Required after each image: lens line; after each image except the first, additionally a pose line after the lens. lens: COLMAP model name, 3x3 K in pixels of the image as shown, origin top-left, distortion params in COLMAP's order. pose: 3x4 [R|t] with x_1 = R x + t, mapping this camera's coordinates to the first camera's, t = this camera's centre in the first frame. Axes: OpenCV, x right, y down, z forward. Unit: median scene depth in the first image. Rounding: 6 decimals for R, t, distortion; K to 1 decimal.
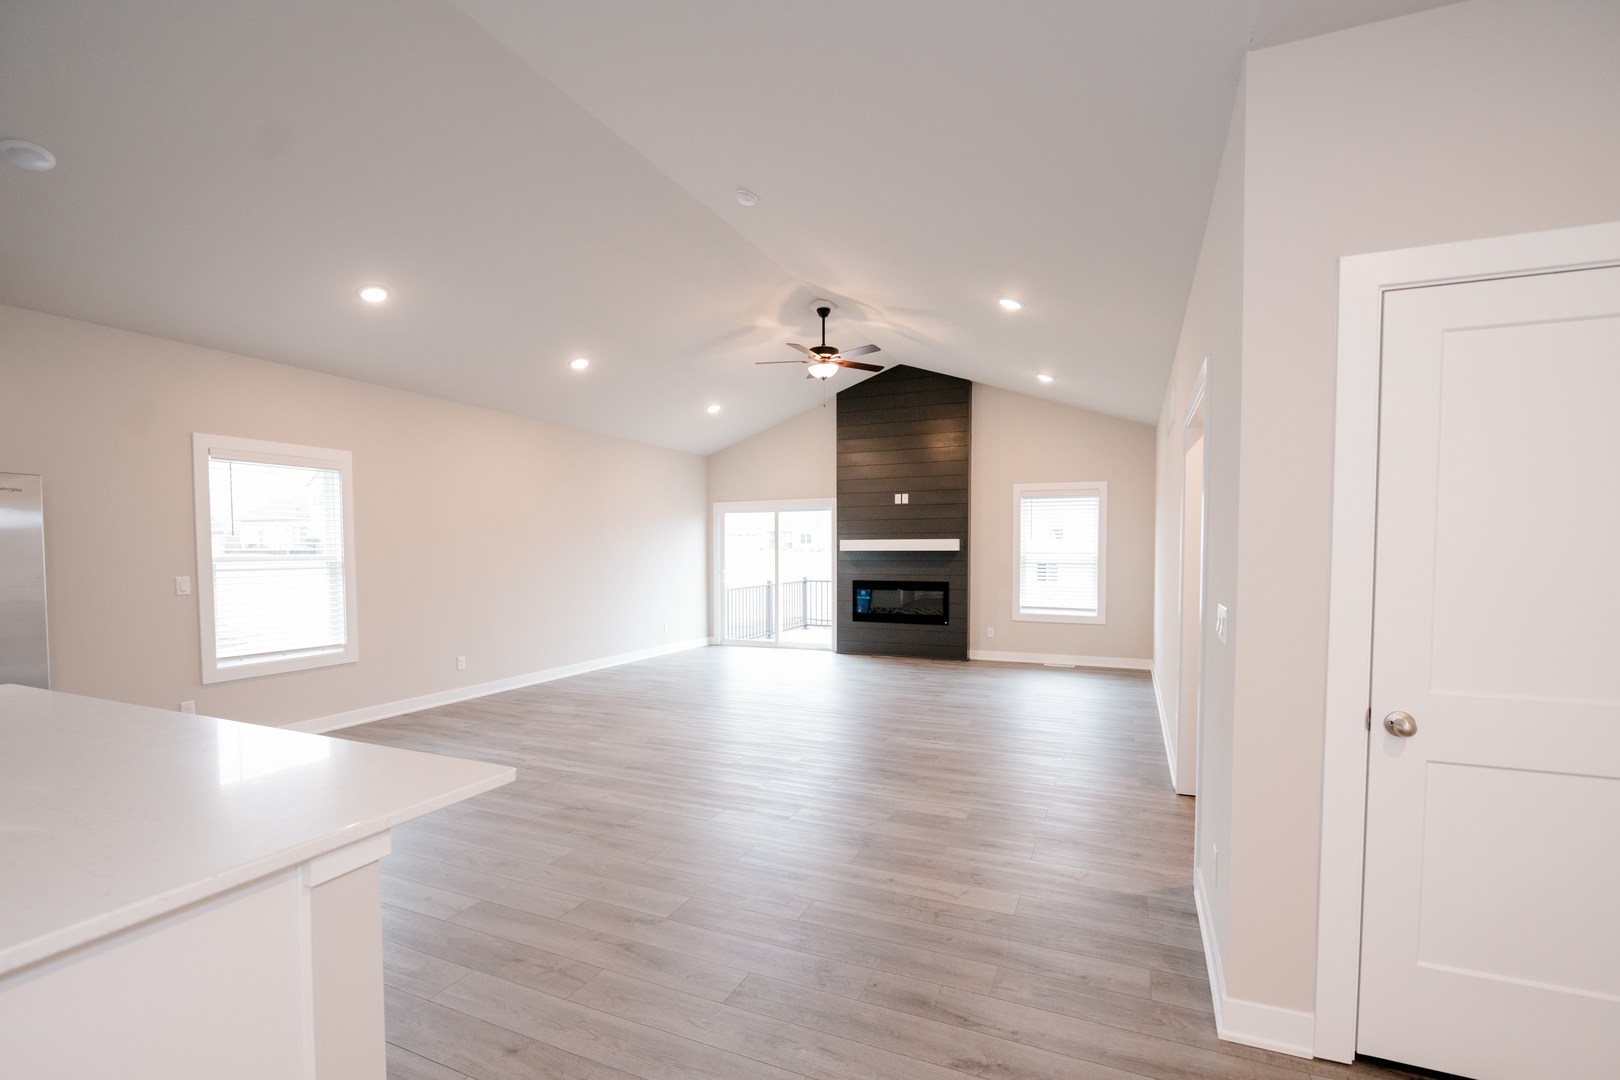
lens RADIAL K [[715.8, 0, 810.0], [0, 715.8, 576.5], [0, 0, 1]] dist [-0.004895, -0.000416]
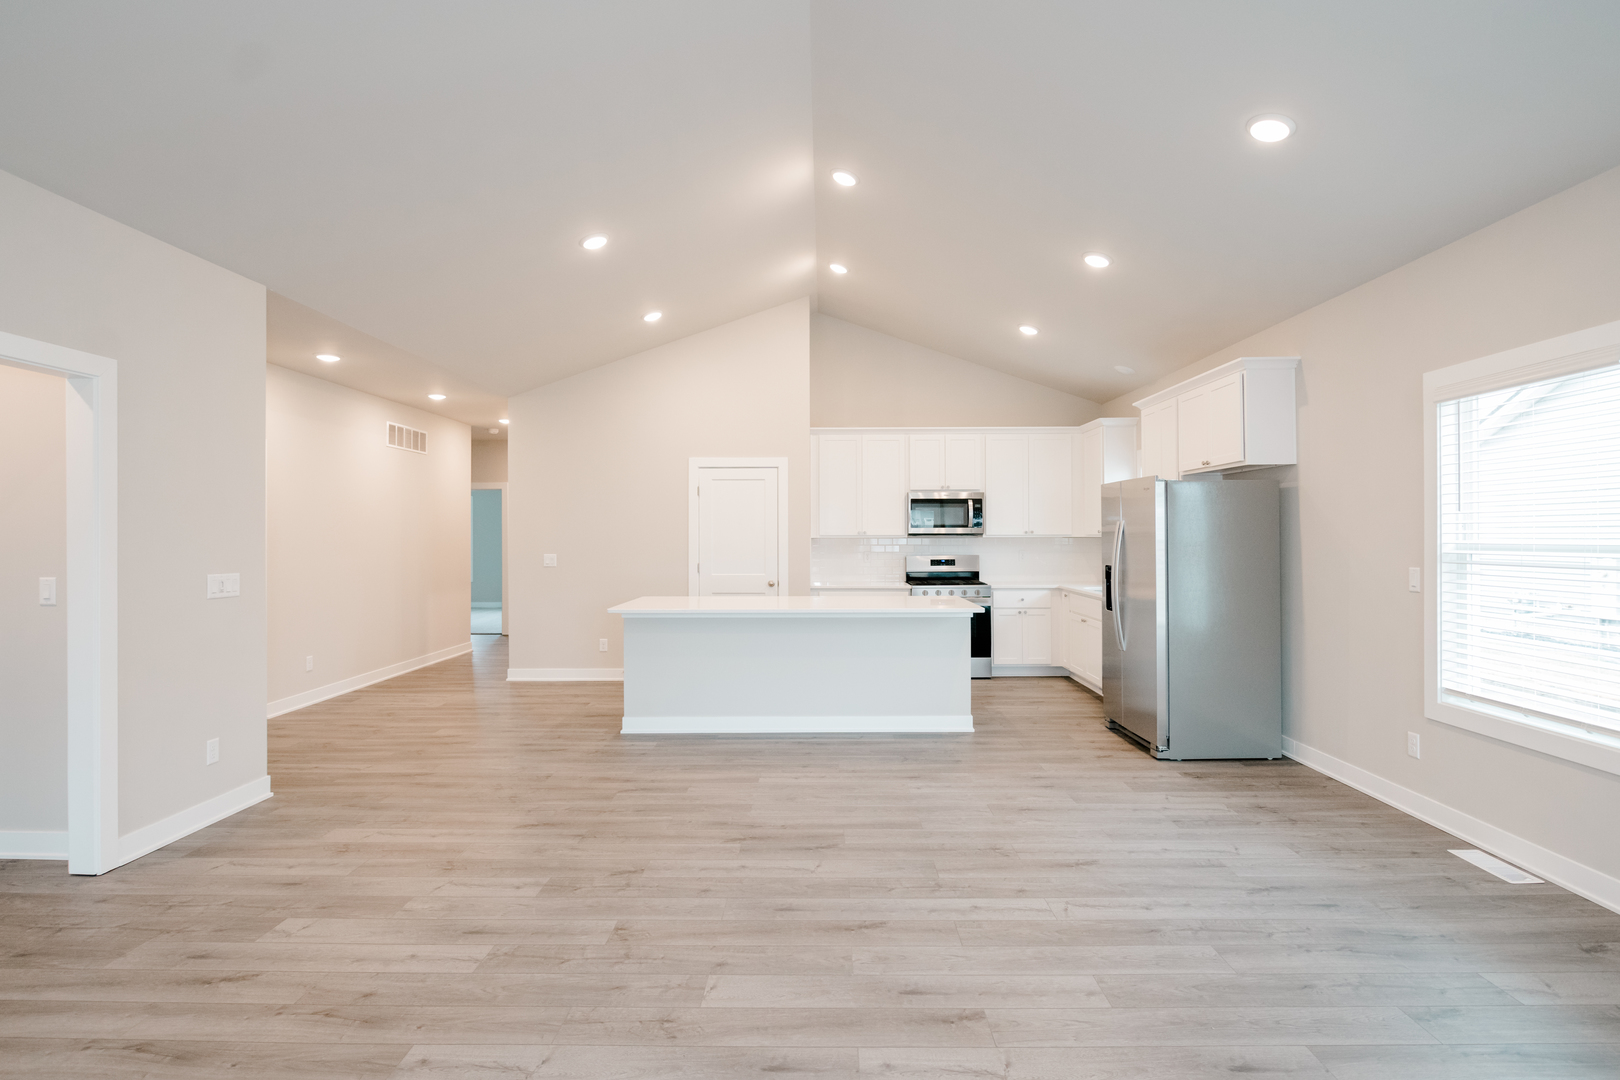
lens RADIAL K [[783.0, 0, 810.0], [0, 783.0, 540.0], [0, 0, 1]] dist [-0.001922, -0.000361]
pose [[-0.917399, 0.007097, -0.397905, 0.021768], [-0.009388, 0.999177, 0.039465, -0.031881], [0.397858, 0.039941, -0.916577, 0.860673]]
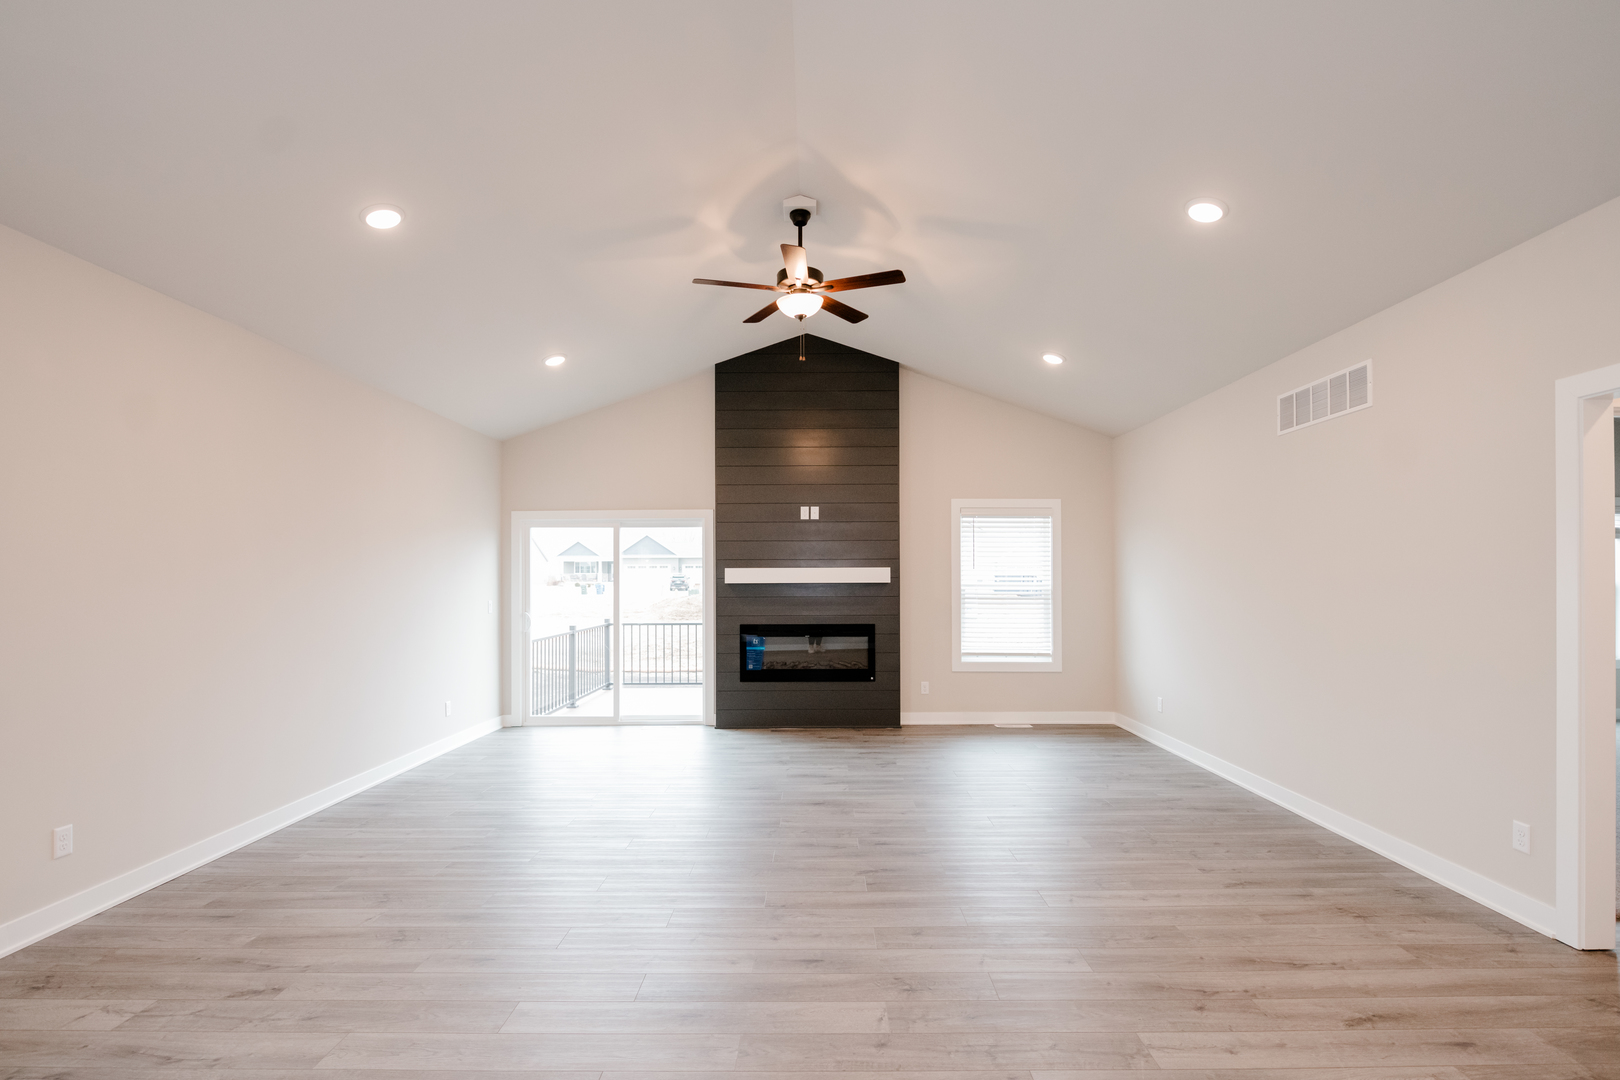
lens RADIAL K [[759.4, 0, 808.2], [0, 759.4, 574.9], [0, 0, 1]] dist [-0.003334, -0.000972]
pose [[0.916658, 0.002282, 0.399666, -0.206001], [0.016556, 0.998909, -0.043675, -0.011260], [-0.399330, 0.046652, 0.915620, 0.312926]]
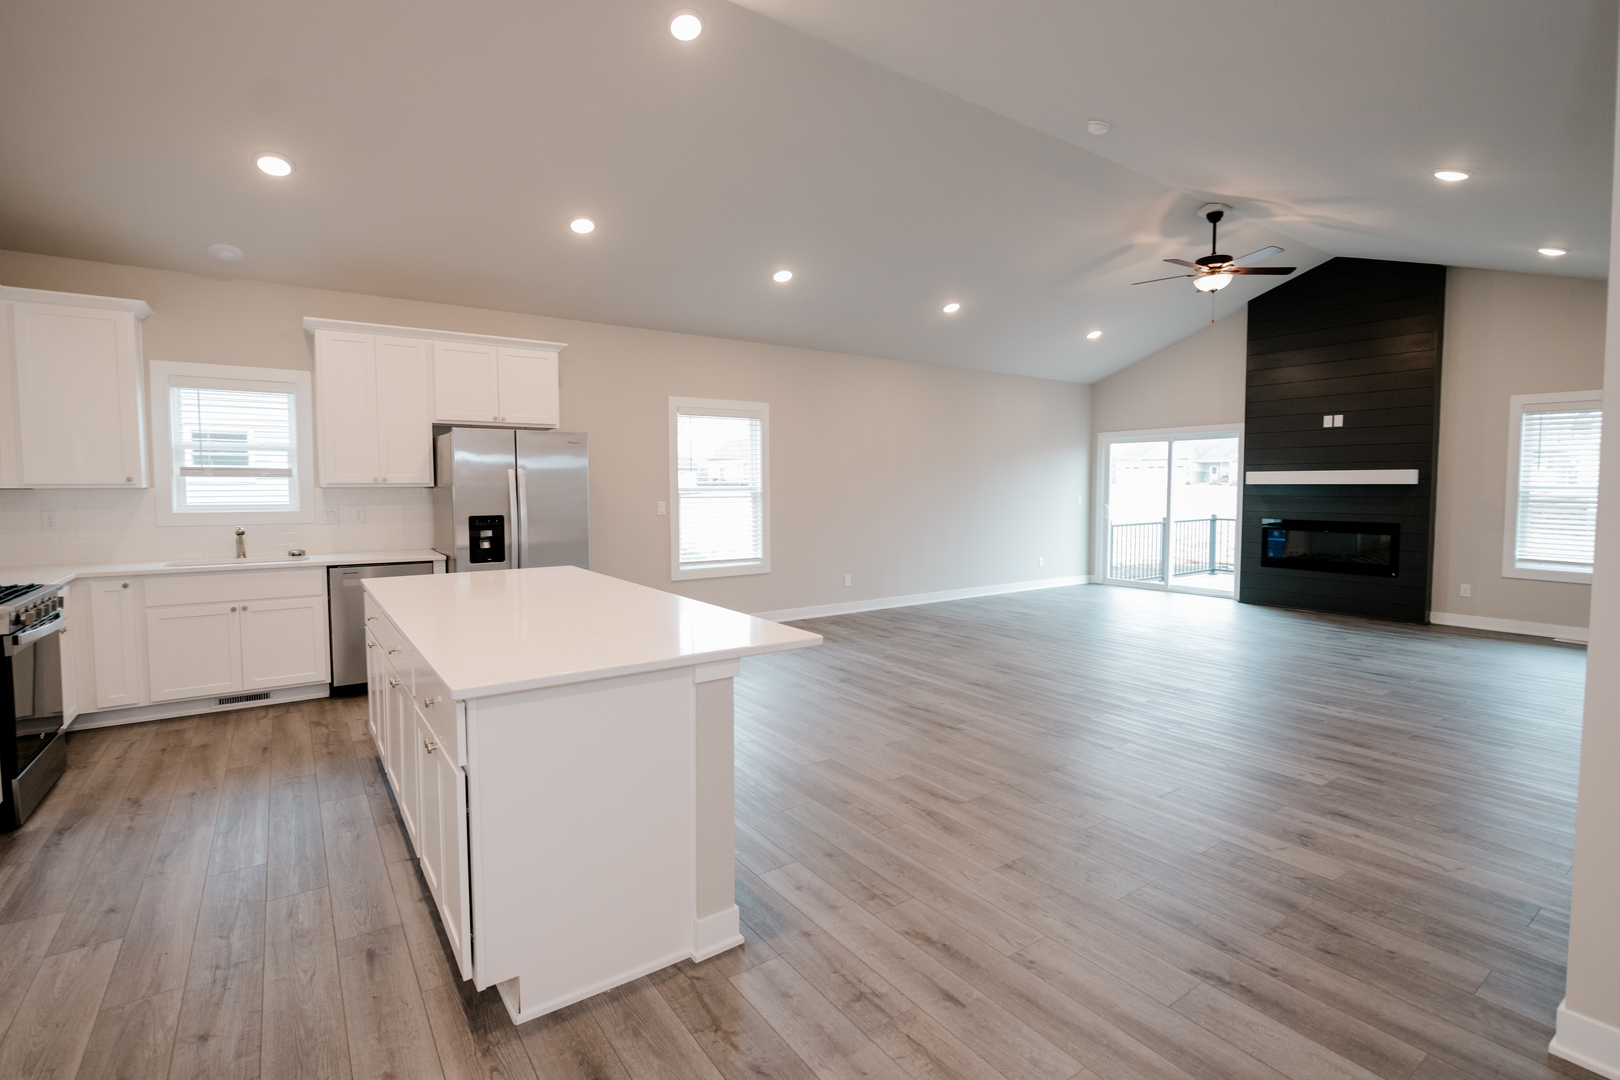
lens RADIAL K [[749.7, 0, 810.3], [0, 749.7, 524.5], [0, 0, 1]] dist [-0.002921, -0.000894]
pose [[0.857679, 0.028898, -0.513373, 0.063268], [-0.020181, 0.999542, 0.022550, 0.003301], [0.513789, -0.008980, 0.857869, -0.054205]]
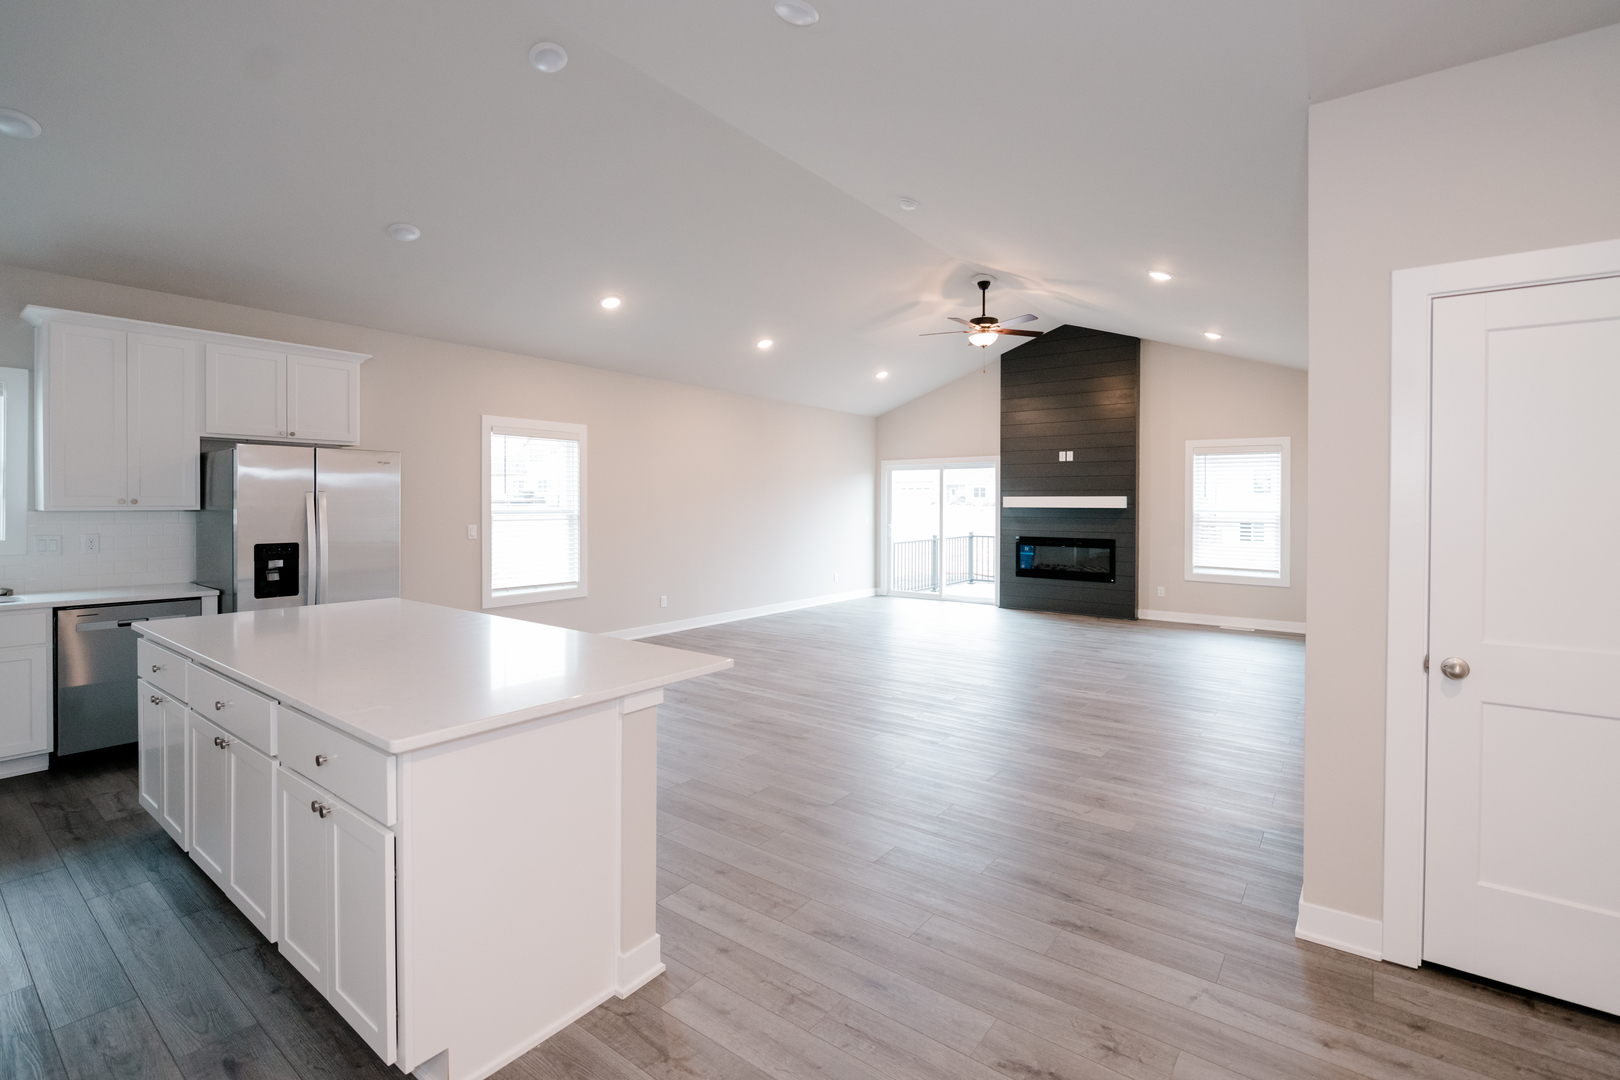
lens RADIAL K [[729.5, 0, 813.3], [0, 729.5, 505.3], [0, 0, 1]] dist [-0.003280, -0.000643]
pose [[0.973228, 0.006618, -0.229746, 0.019272], [-0.014455, 0.999369, -0.032445, -0.000892], [0.229386, 0.034897, 0.972710, -0.088880]]
